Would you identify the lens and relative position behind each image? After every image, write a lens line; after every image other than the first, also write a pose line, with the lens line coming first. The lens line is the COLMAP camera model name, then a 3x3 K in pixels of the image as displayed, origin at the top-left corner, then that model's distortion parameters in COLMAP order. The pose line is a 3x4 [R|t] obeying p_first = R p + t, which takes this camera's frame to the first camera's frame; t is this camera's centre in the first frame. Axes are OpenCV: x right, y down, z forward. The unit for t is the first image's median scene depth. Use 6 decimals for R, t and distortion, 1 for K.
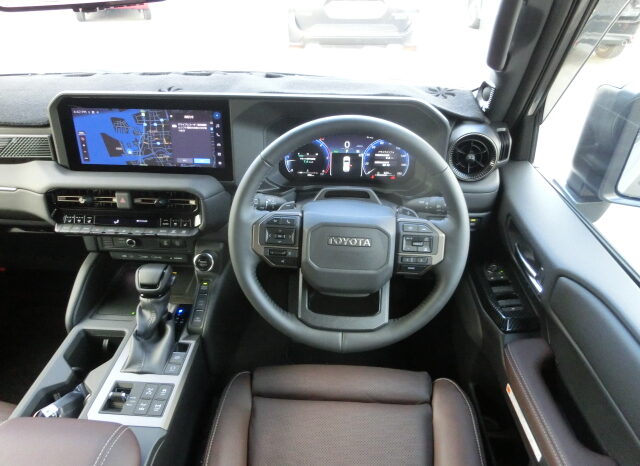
lens RADIAL K [[437.5, 0, 308.9], [0, 437.5, 232.8], [0, 0, 1]] dist [-0.116732, 0.036284]
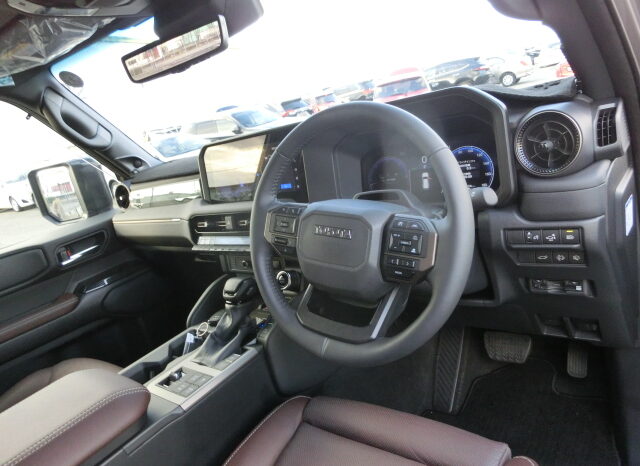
lens RADIAL K [[437.5, 0, 308.9], [0, 437.5, 232.8], [0, 0, 1]] dist [-0.116732, 0.036284]
pose [[0.782201, -0.027919, -0.622400, 0.500465], [-0.098988, 0.980737, -0.168395, 0.135594], [0.615112, 0.193329, 0.764370, 0.208775]]
